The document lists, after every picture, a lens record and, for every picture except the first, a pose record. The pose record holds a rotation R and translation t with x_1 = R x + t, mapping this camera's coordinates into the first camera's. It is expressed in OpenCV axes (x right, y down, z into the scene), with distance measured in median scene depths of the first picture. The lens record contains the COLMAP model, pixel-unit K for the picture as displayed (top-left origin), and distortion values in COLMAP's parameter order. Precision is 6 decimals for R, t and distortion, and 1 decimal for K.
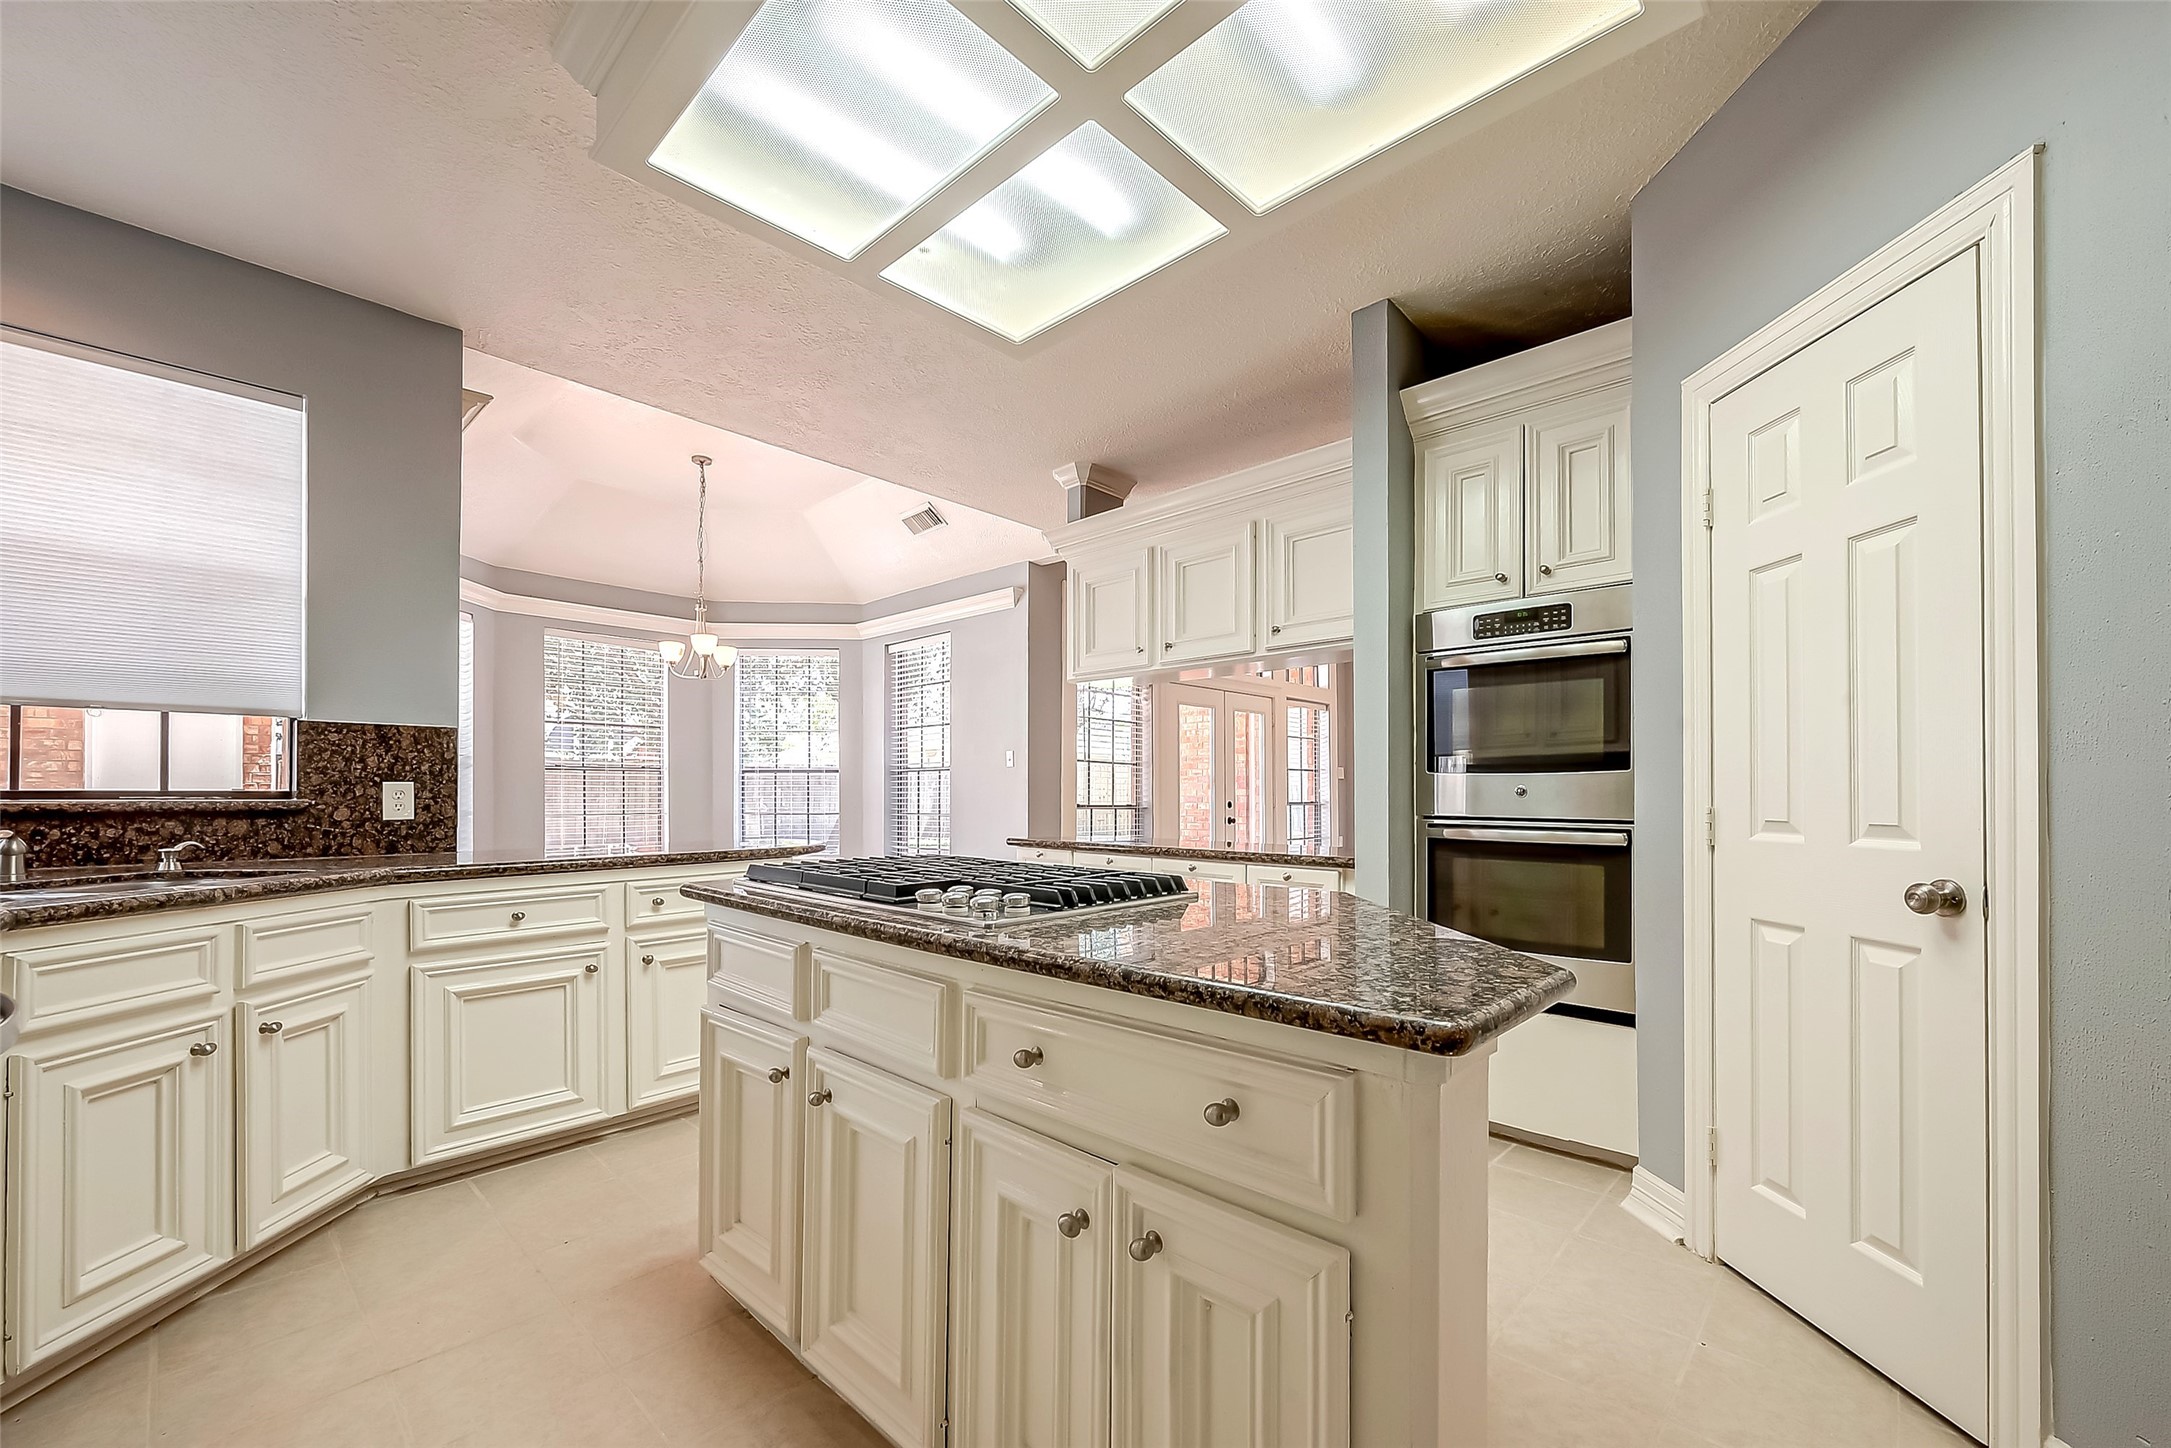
lens RADIAL K [[870.4, 0, 1116.7], [0, 870.4, 788.5], [0, 0, 1]] dist [-0.000146, -0.000156]
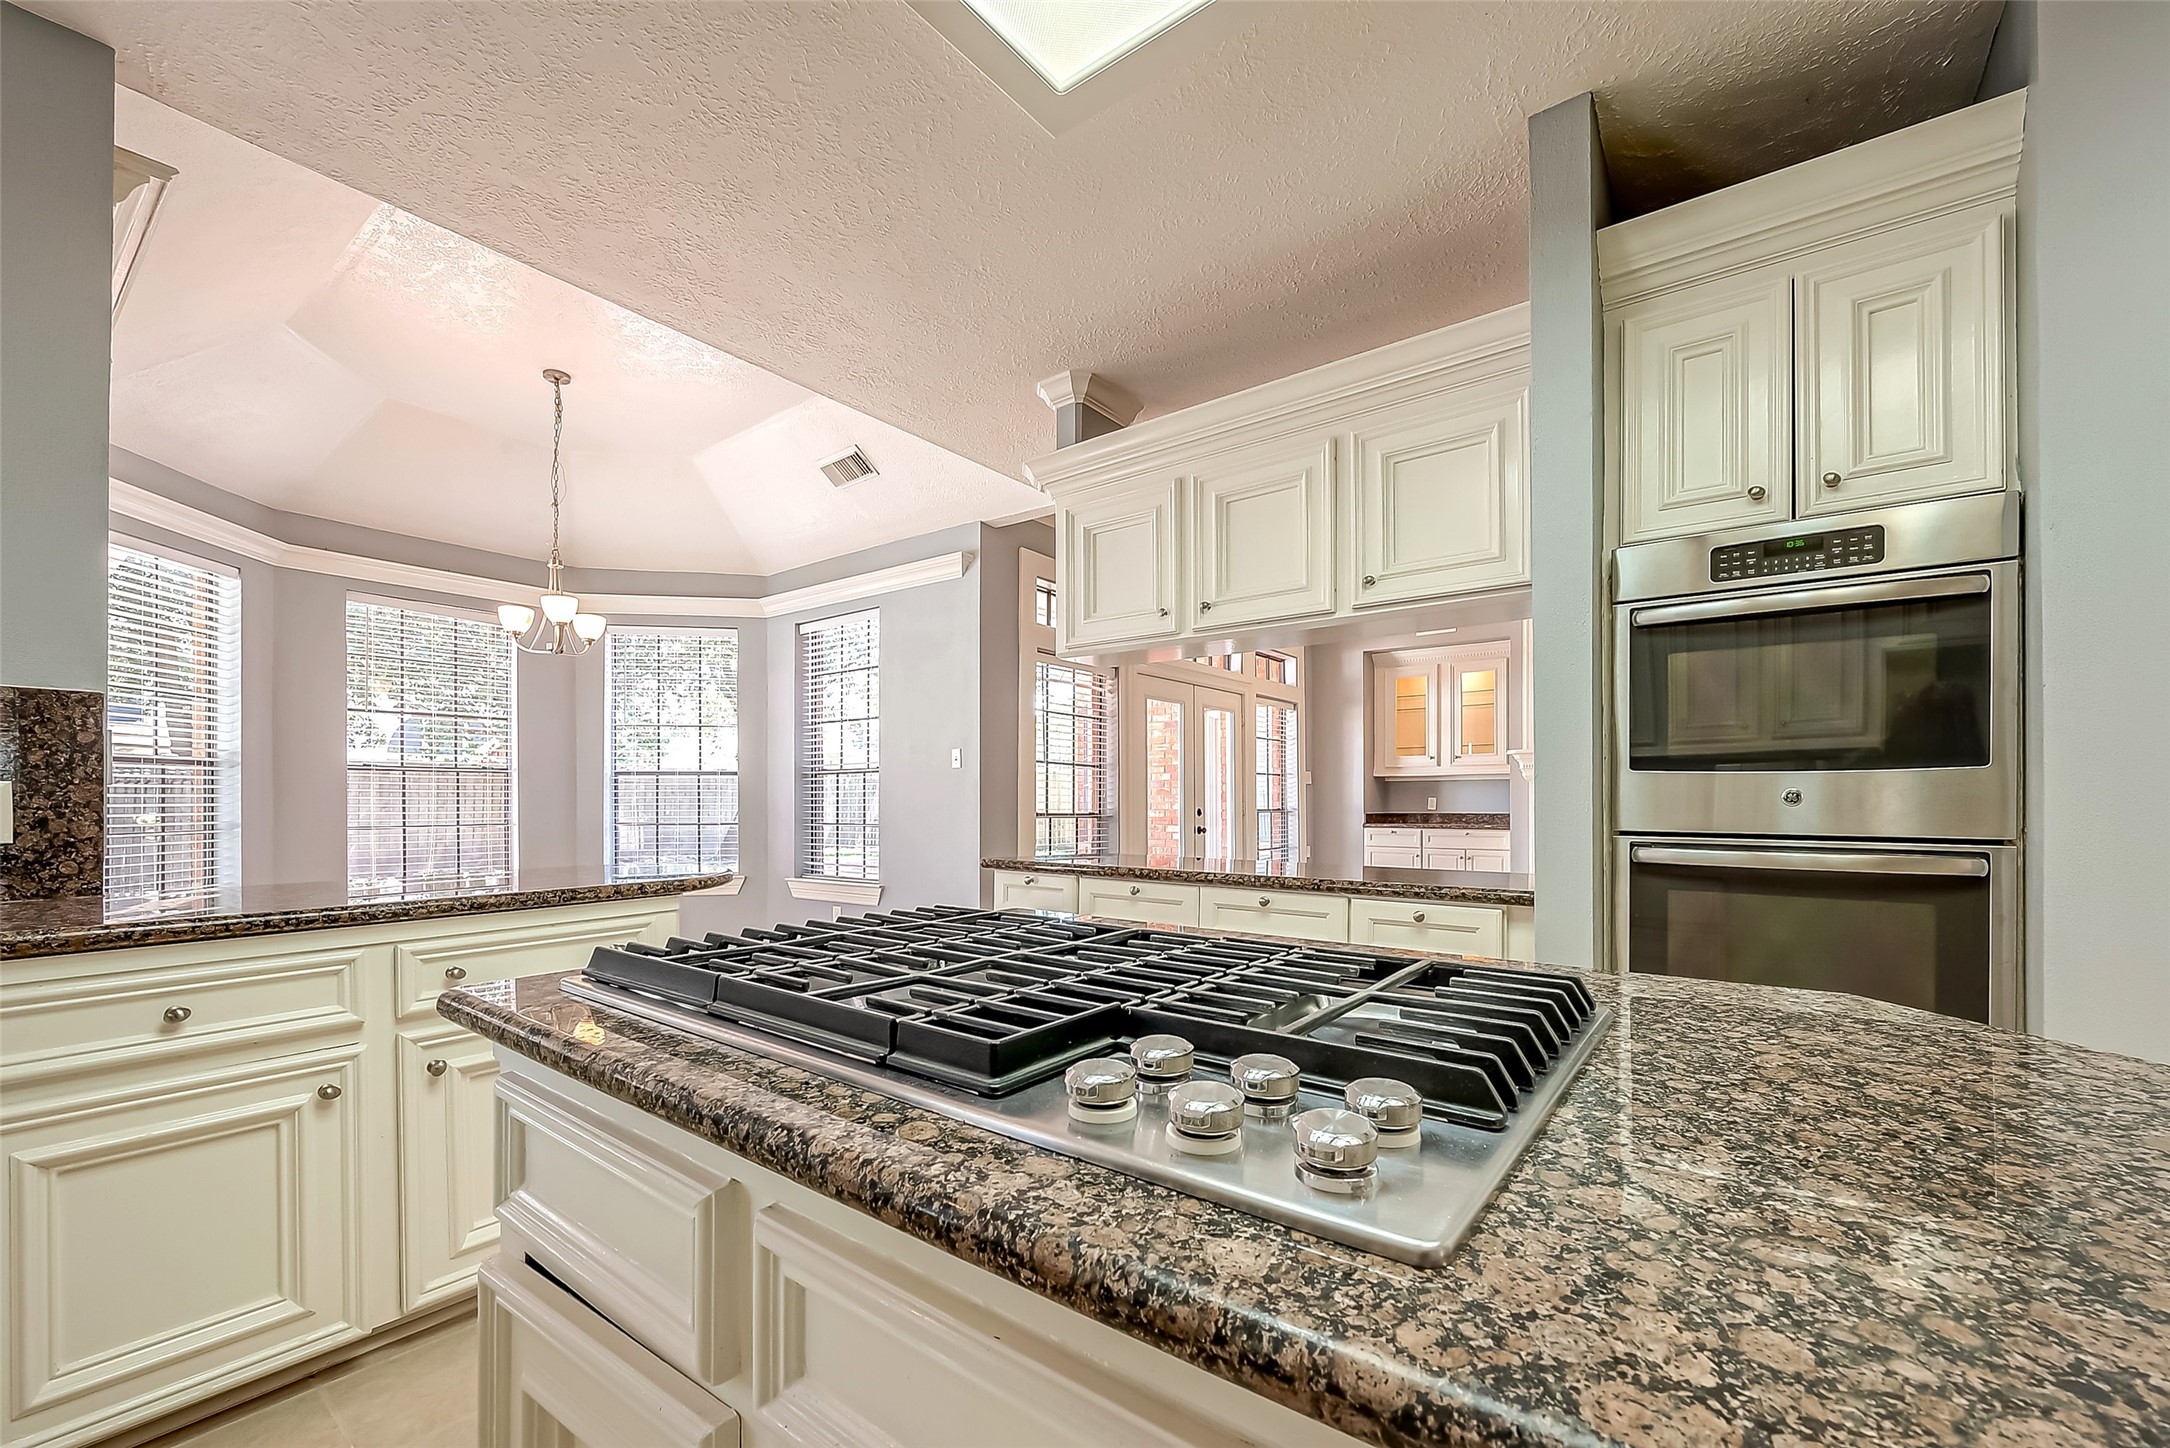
lens RADIAL K [[833.5, 0, 1125.4], [0, 833.5, 799.3], [0, 0, 1]] dist [-0.001880, -0.000309]
pose [[0.990633, -0.000174, 0.136554, -0.138817], [-0.000552, 0.999986, 0.005277, 0.001669], [-0.136553, -0.005303, 0.990619, 0.359608]]
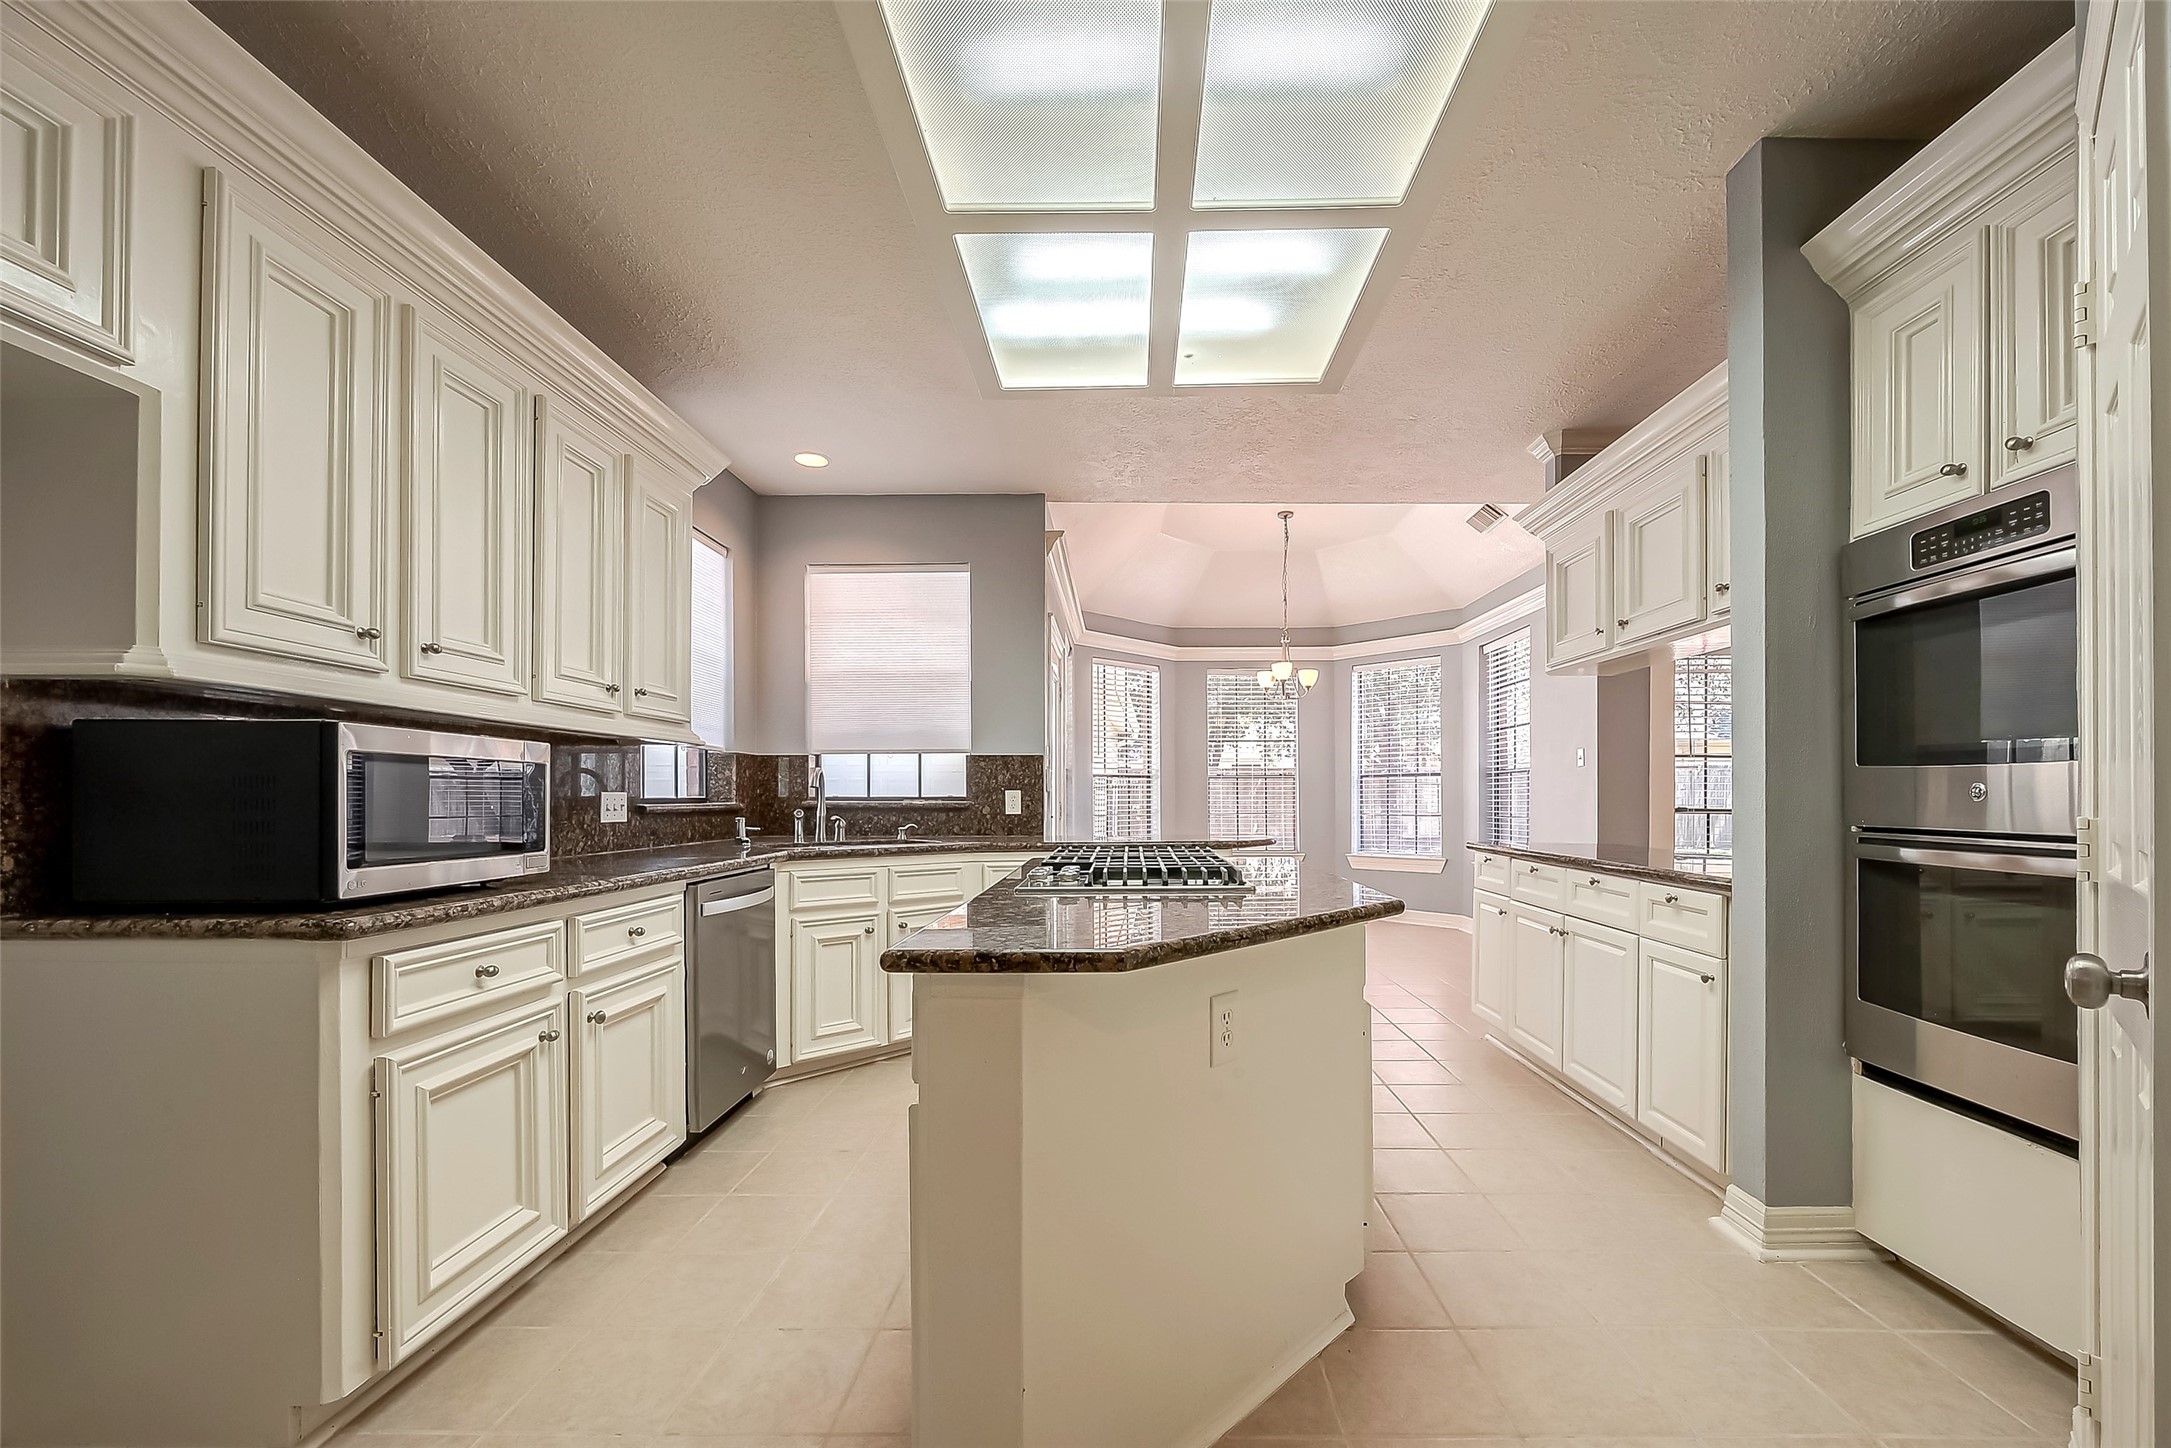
lens RADIAL K [[870.4, 0, 1116.7], [0, 870.4, 788.5], [0, 0, 1]] dist [-0.000146, -0.000156]
pose [[0.668084, -0.009375, -0.744027, 0.453729], [0.007510, 0.999955, -0.005857, -0.000035], [0.744048, -0.001674, 0.668124, 0.072298]]
